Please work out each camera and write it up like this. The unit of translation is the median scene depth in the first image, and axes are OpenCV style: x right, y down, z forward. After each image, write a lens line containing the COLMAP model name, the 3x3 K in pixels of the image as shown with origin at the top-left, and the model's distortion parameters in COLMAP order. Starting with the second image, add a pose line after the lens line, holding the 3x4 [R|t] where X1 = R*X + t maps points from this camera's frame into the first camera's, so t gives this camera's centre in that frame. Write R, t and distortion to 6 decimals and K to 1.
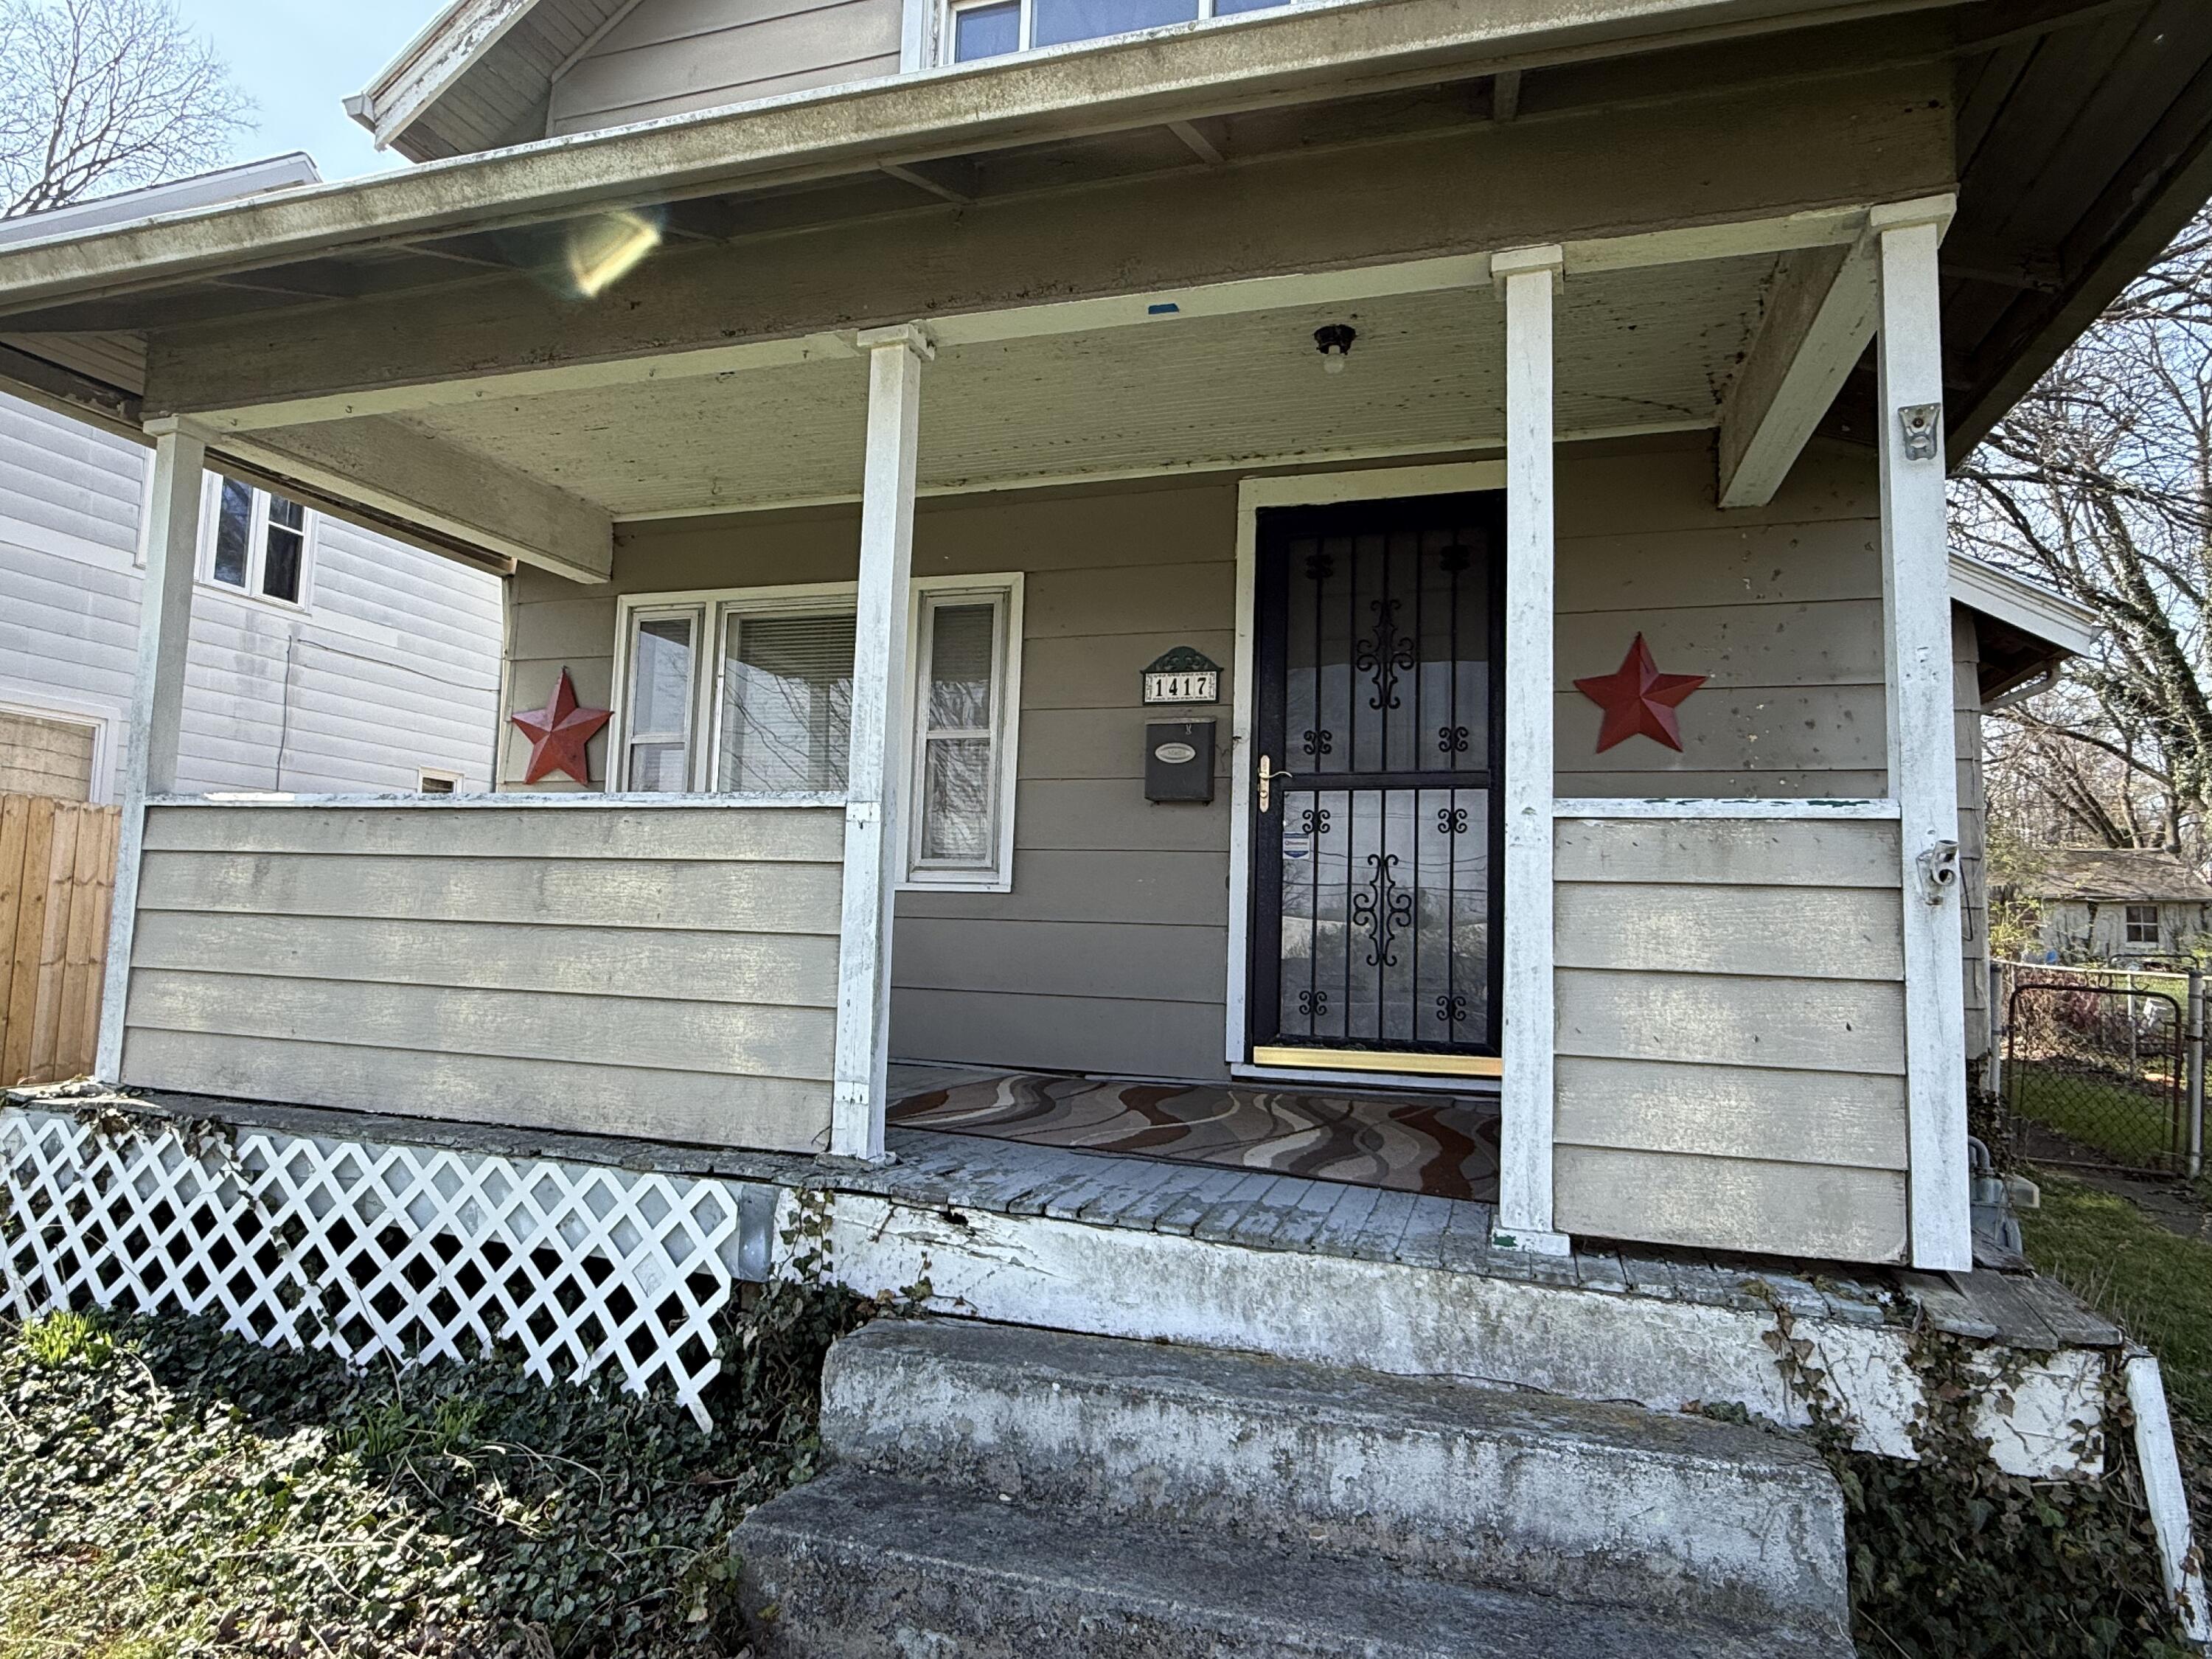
lens RADIAL K [[1276.8, 0, 1106.0], [0, 1276.8, 829.5], [0, 0, 1]] dist [-0.003712, -0.000758]
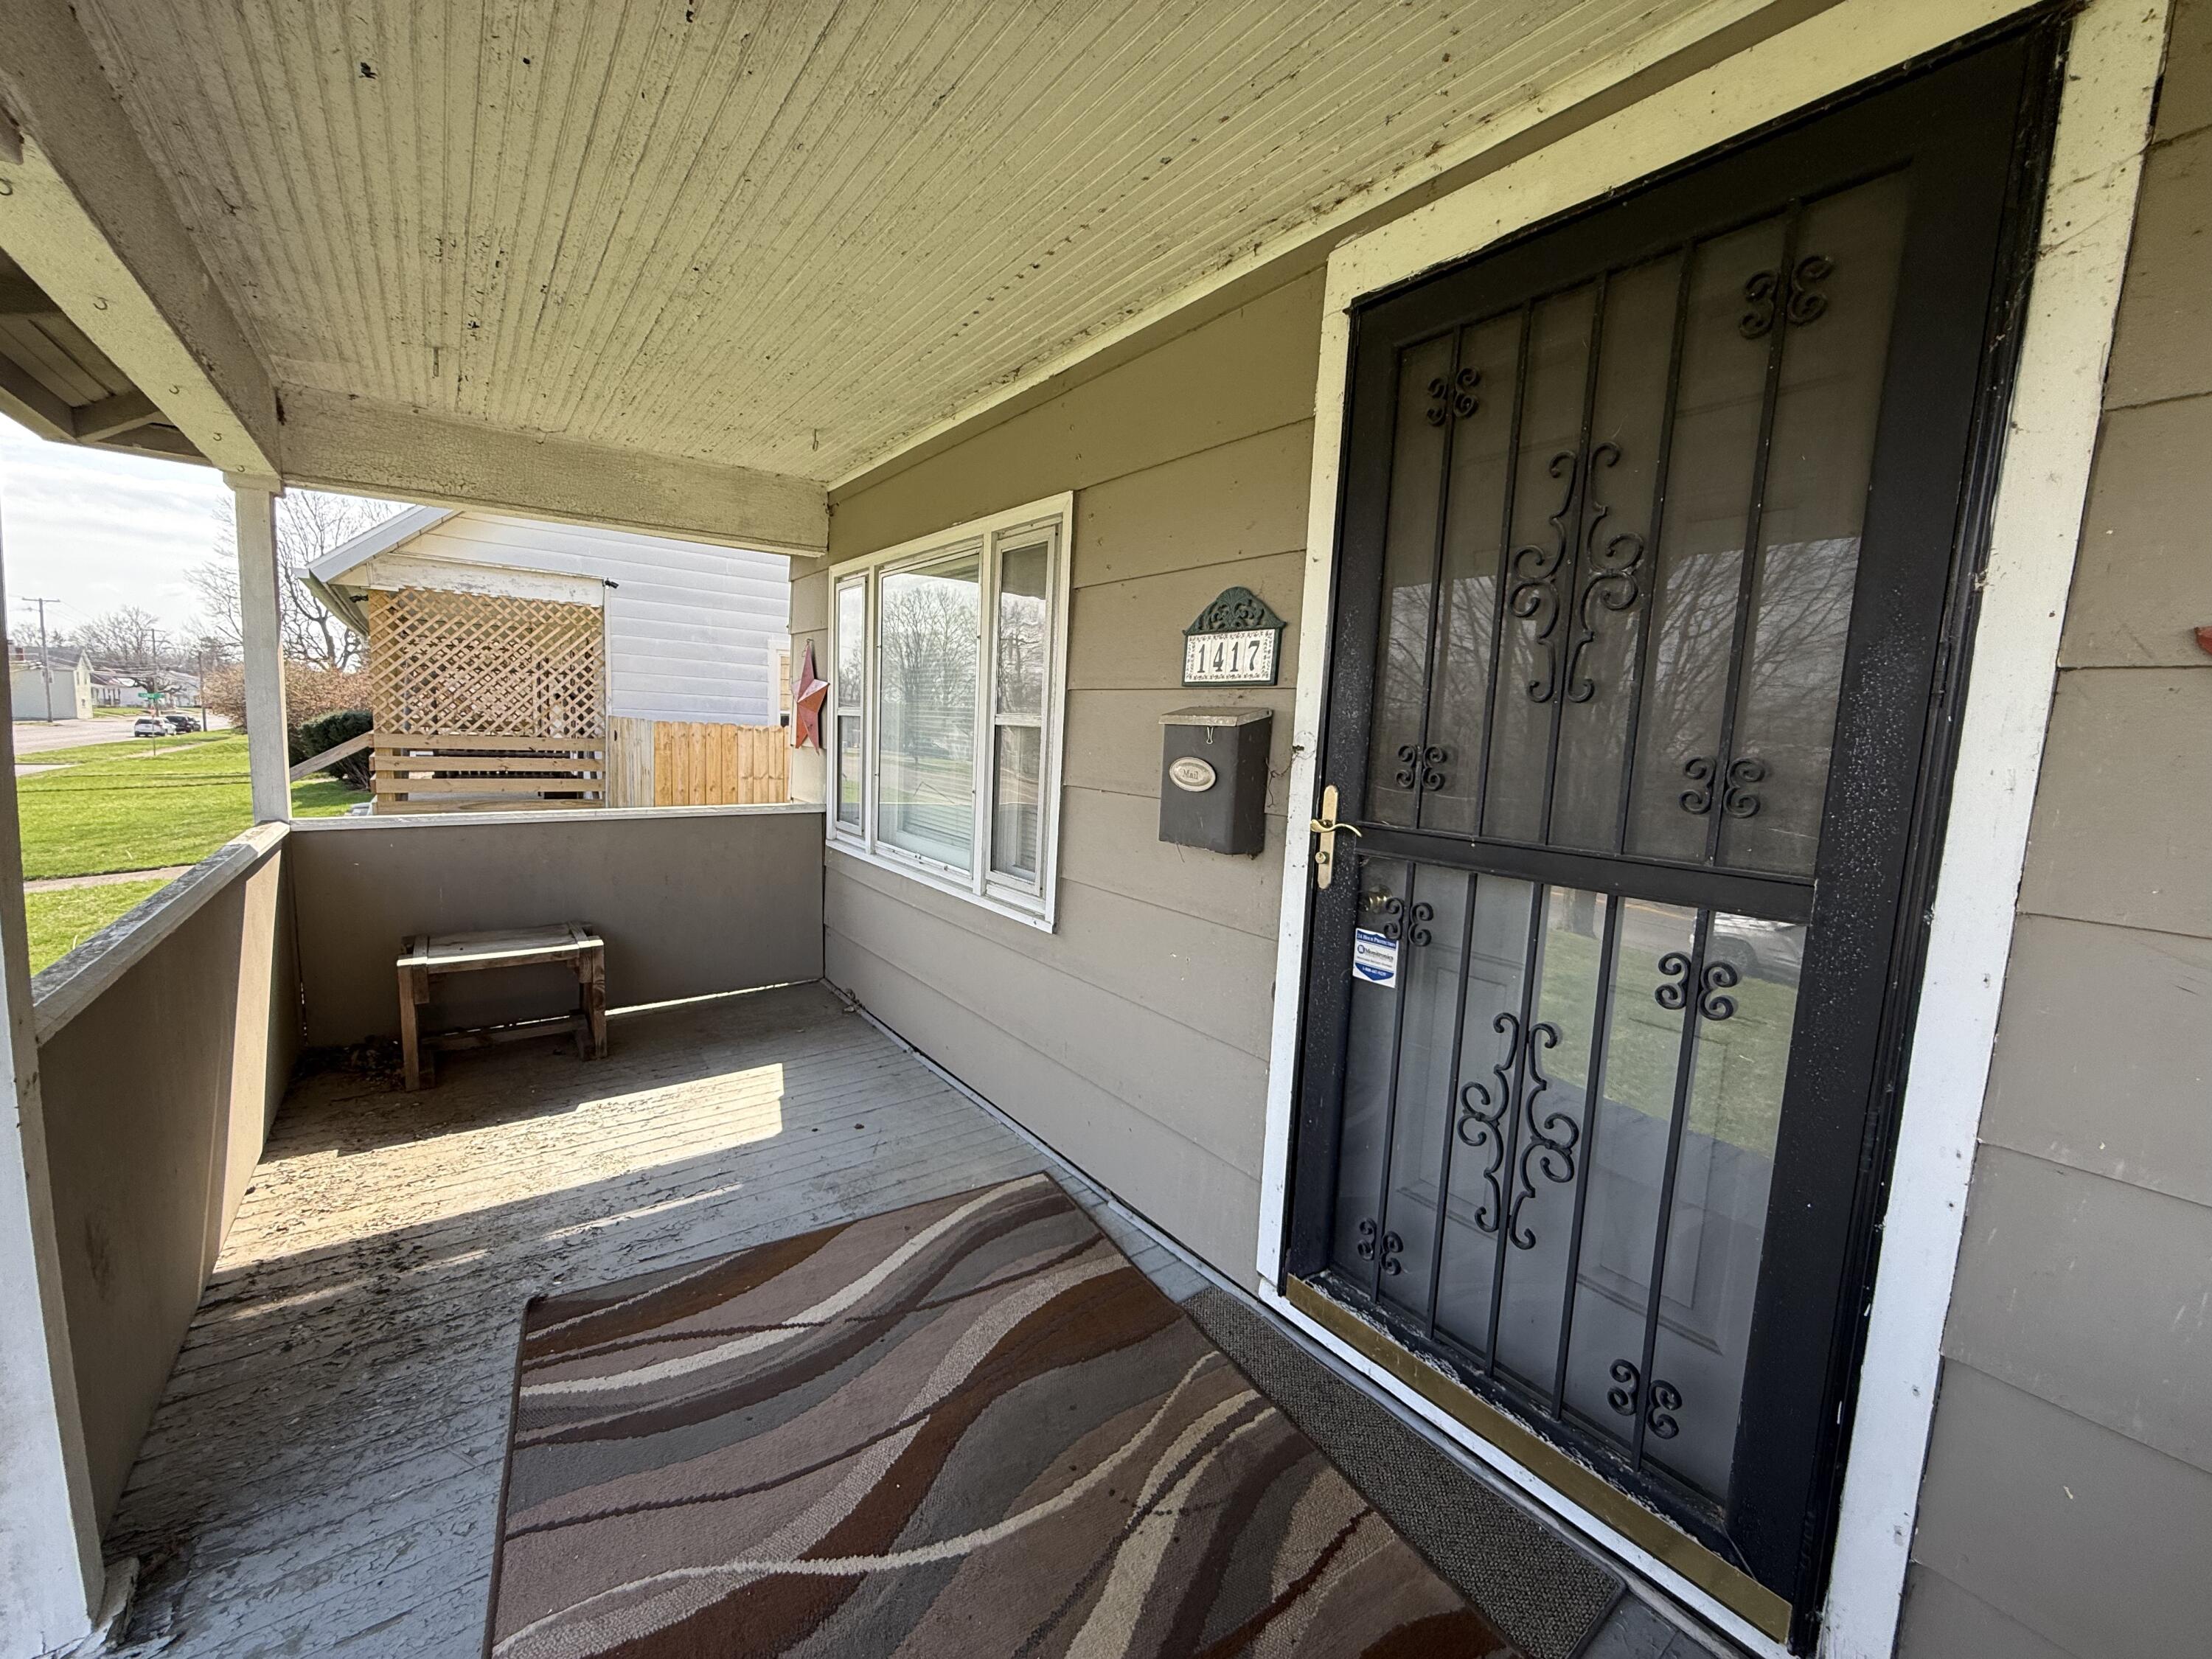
lens RADIAL K [[877.2, 0, 1106.0], [0, 877.2, 829.5], [0, 0, 1]] dist [-0.000244, -0.000034]
pose [[0.817478, 0.074777, -0.571085, 0.326109], [0.024949, 0.986008, 0.164819, -0.129631], [0.575419, -0.148984, 0.804174, 0.796875]]
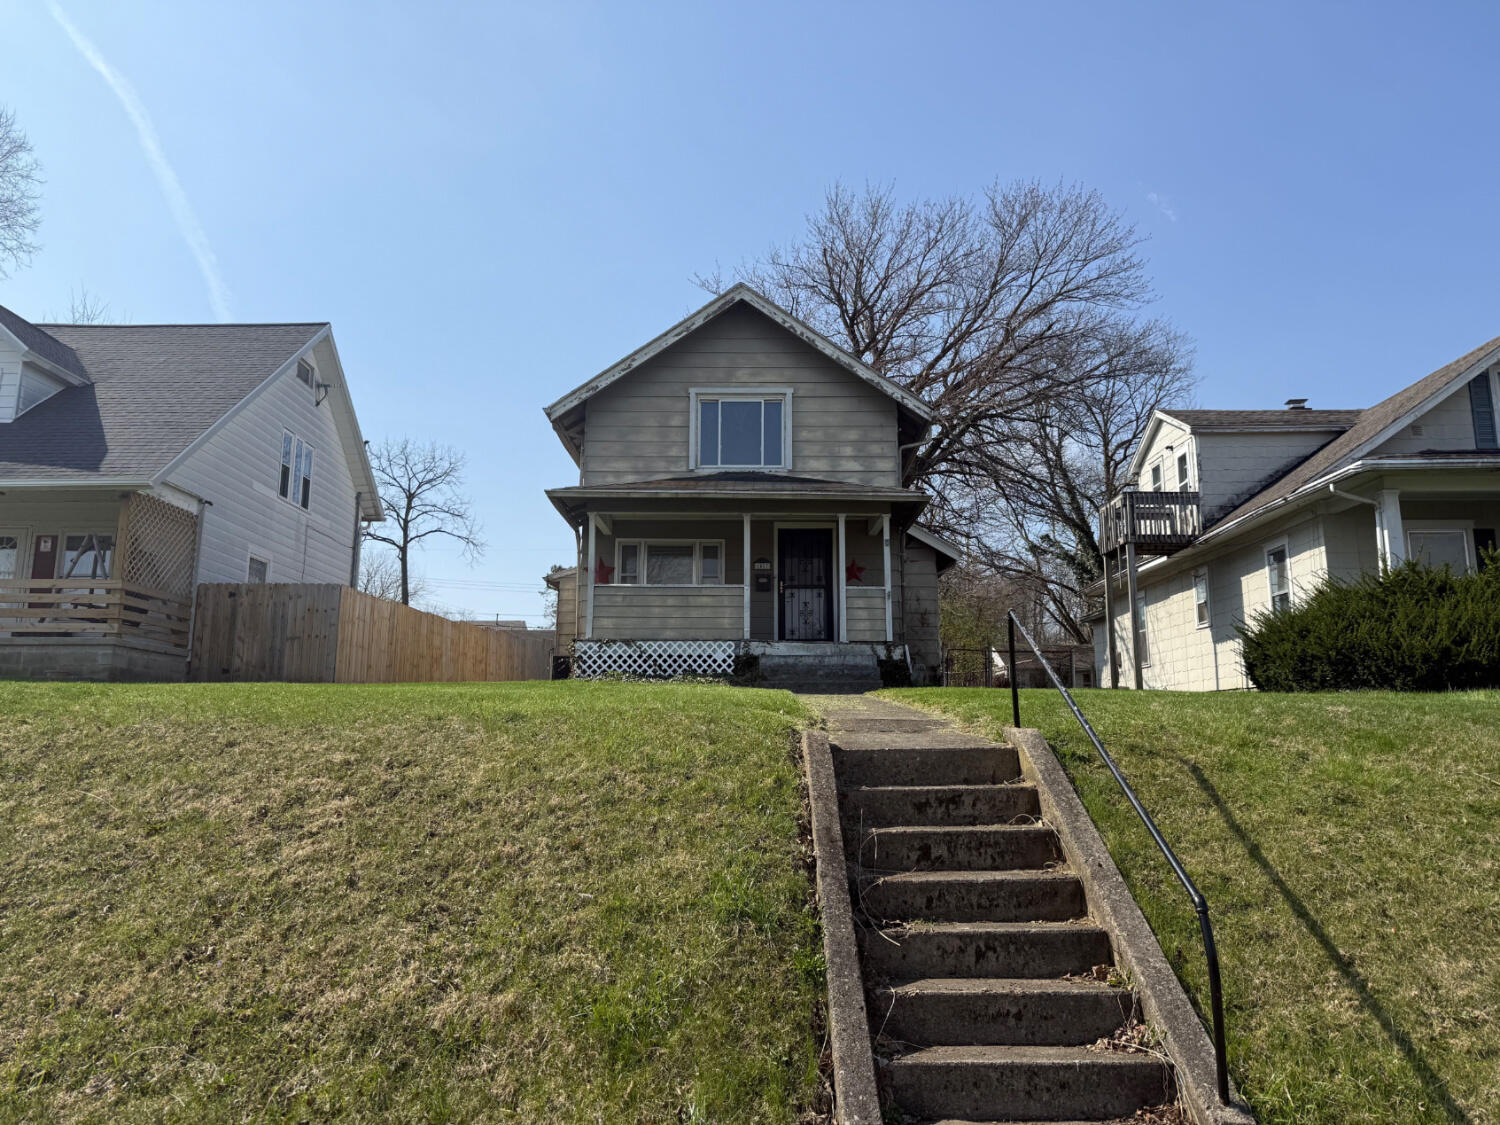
lens RADIAL K [[1076.9, 0, 741.2], [0, 1076.9, 584.9], [0, 0, 1]] dist [0.070900, -0.098812]
pose [[0.953214, 0.016736, 0.301833, -1.528659], [0.002460, 0.998004, -0.063107, 0.259936], [-0.302287, 0.060897, 0.951270, -3.447858]]
